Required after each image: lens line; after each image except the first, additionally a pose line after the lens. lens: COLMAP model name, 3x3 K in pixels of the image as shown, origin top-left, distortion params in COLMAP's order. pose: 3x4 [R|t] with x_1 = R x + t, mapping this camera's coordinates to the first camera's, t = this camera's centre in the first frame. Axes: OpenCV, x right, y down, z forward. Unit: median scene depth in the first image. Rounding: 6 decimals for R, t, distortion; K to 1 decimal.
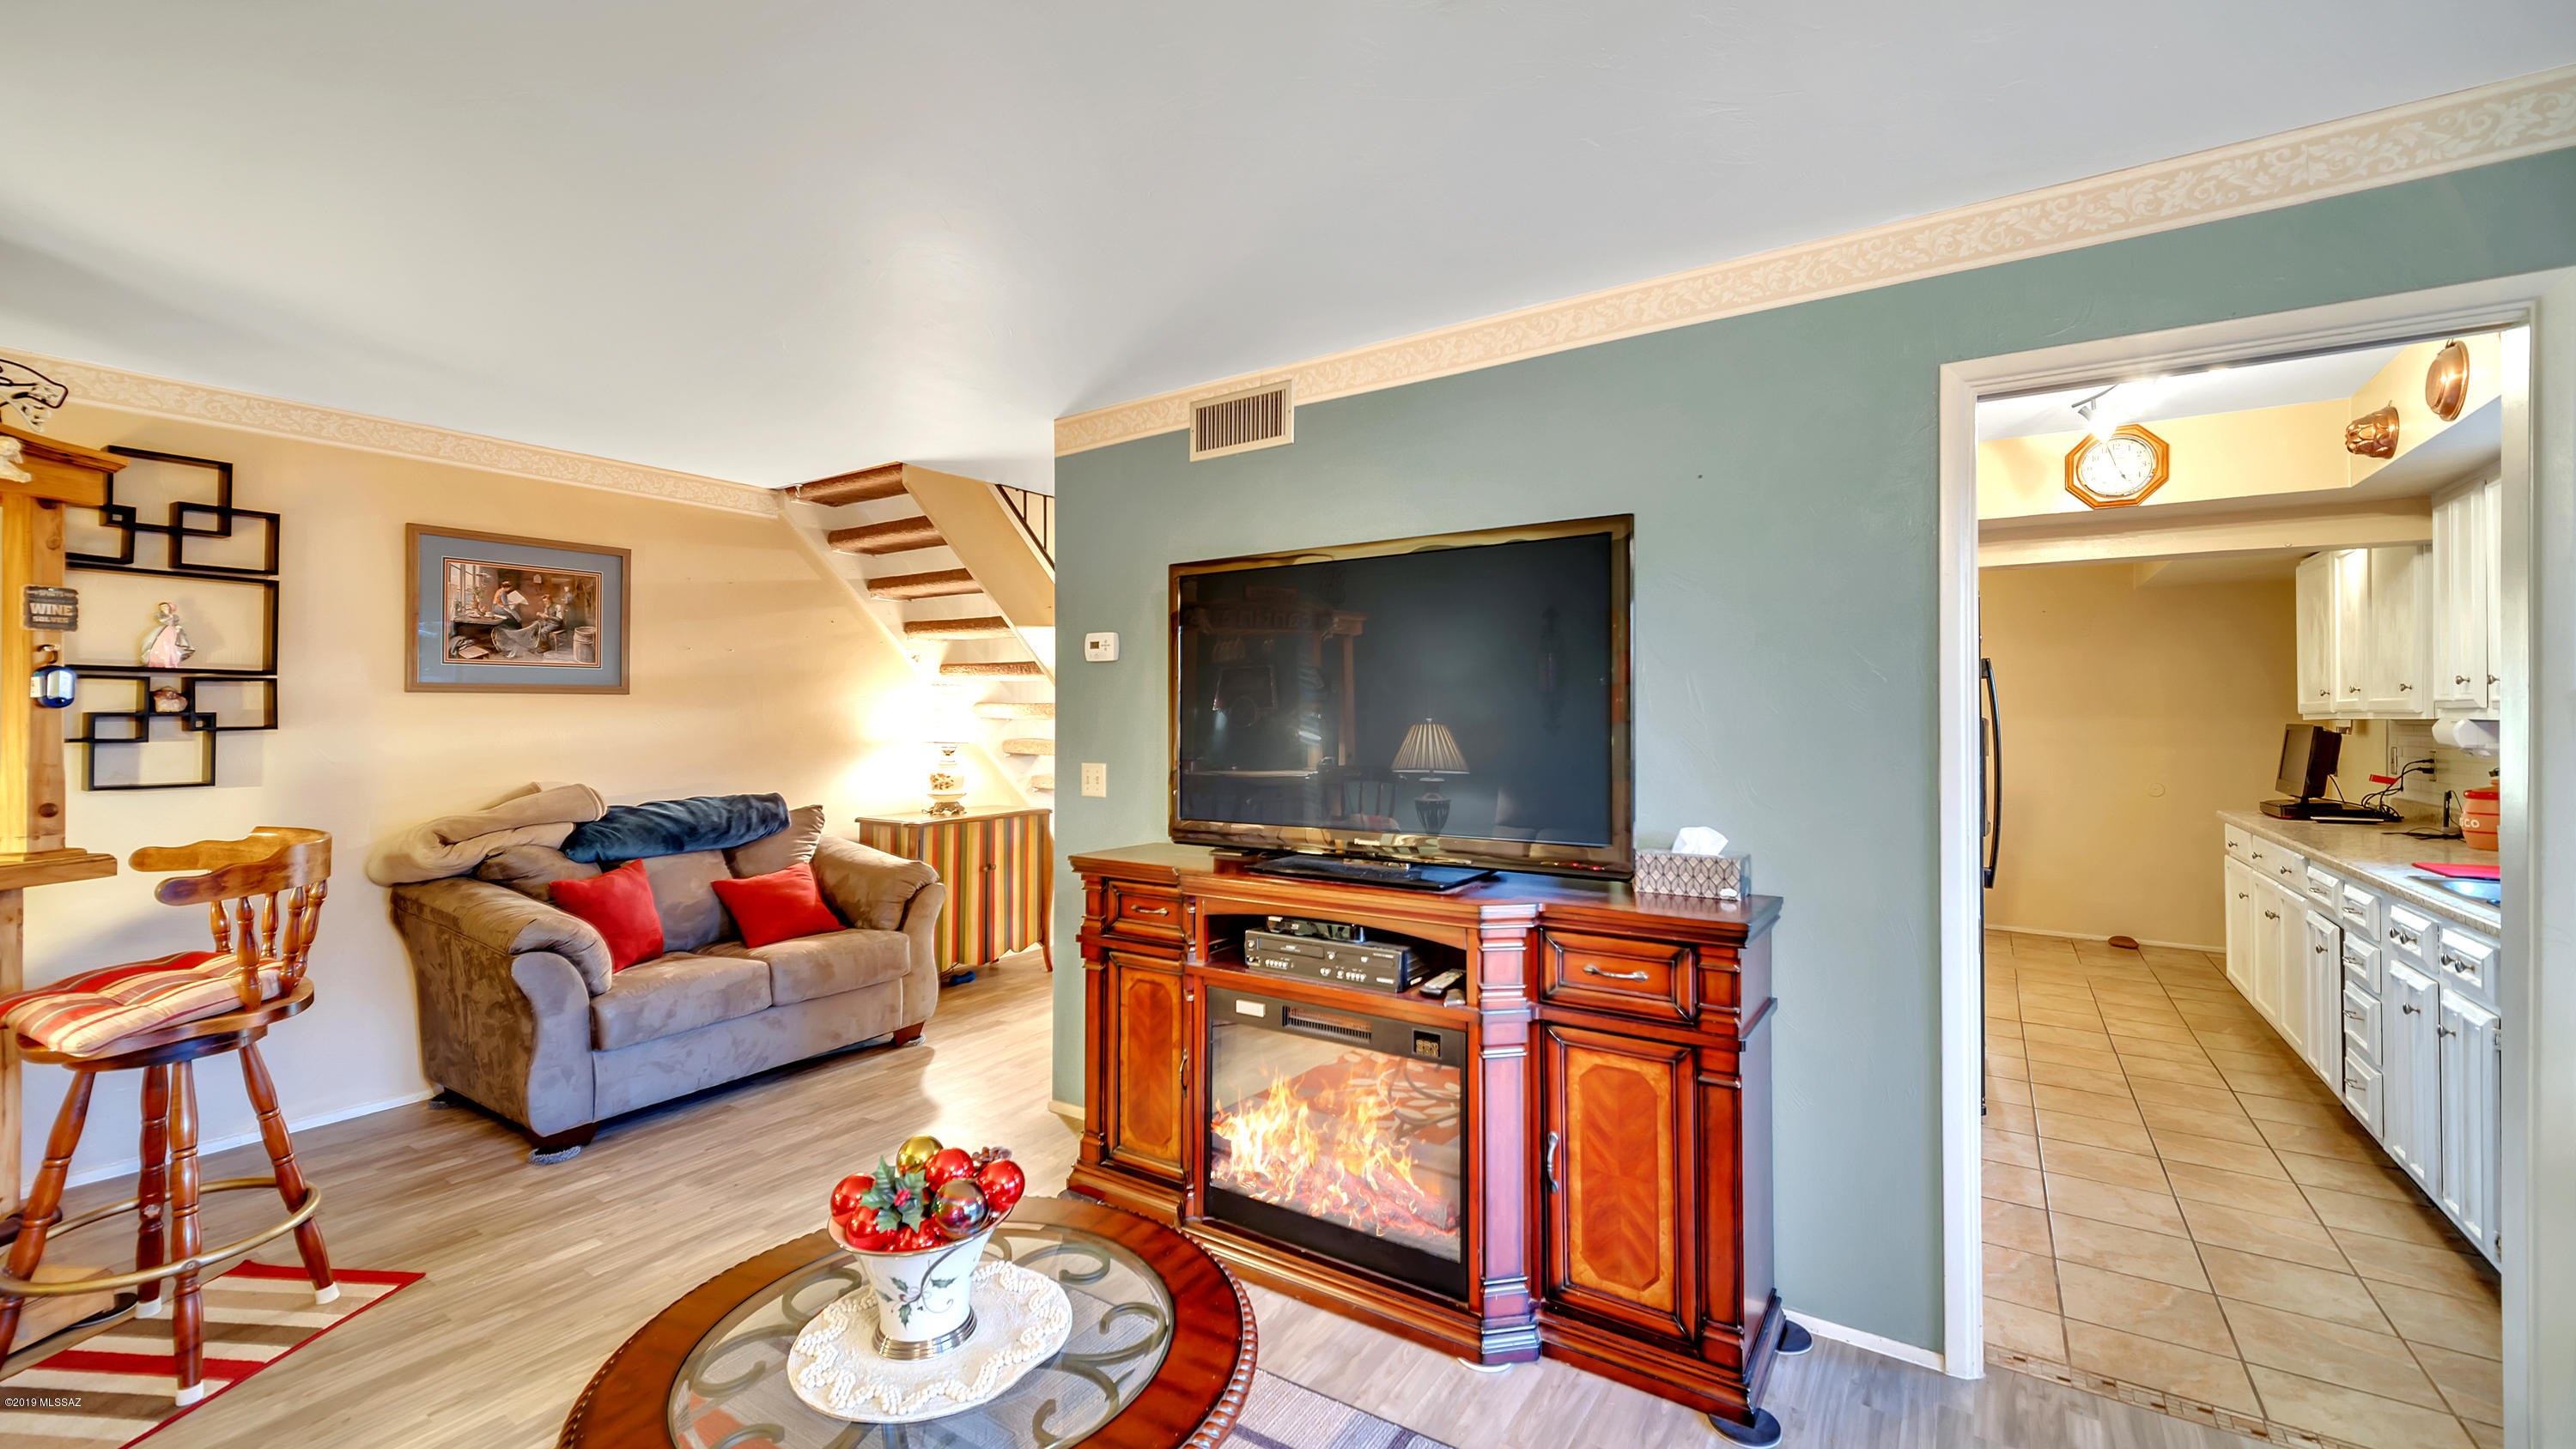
lens RADIAL K [[1052.3, 0, 1290.0], [0, 1052.3, 715.7], [0, 0, 1]] dist [0.001216, 0.000230]
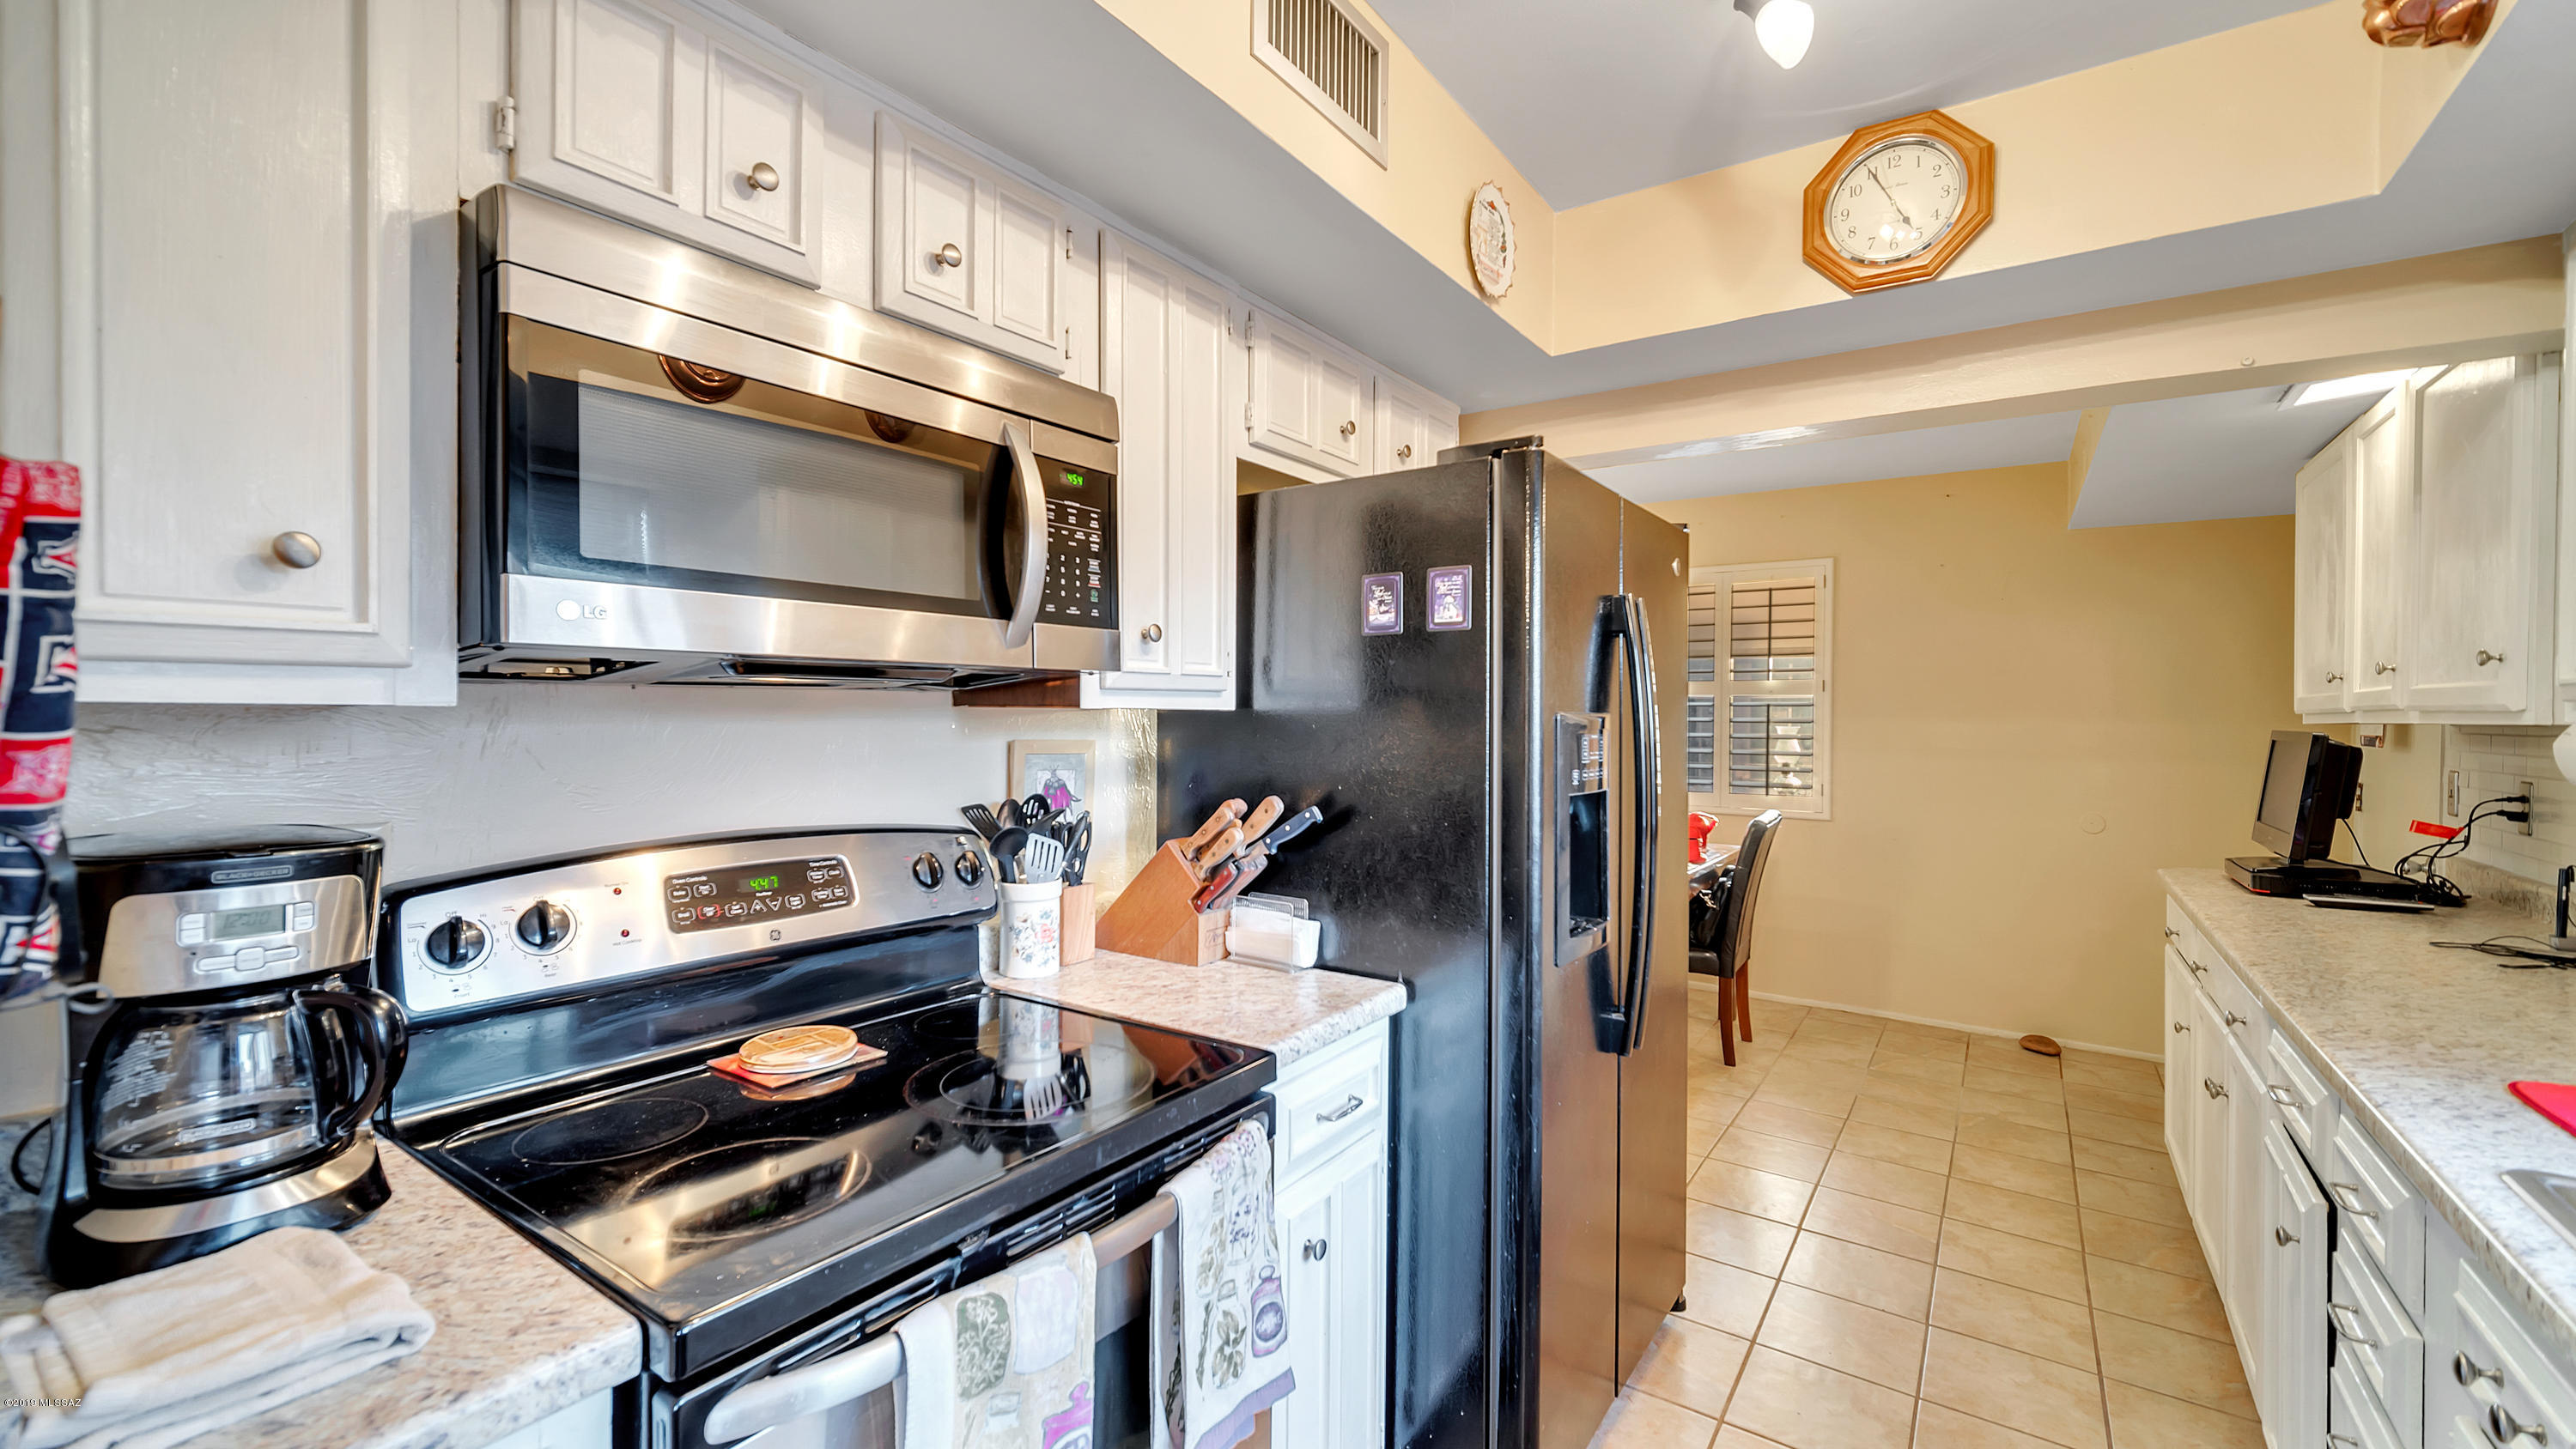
lens RADIAL K [[1052.3, 0, 1285.4], [0, 1052.3, 726.9], [0, 0, 1]] dist [0.001216, 0.000230]
pose [[0.999680, 0.008754, -0.023725, 0.419047], [-0.008386, 0.999844, 0.015553, 0.001218], [0.023857, -0.015349, 0.999598, 0.406848]]
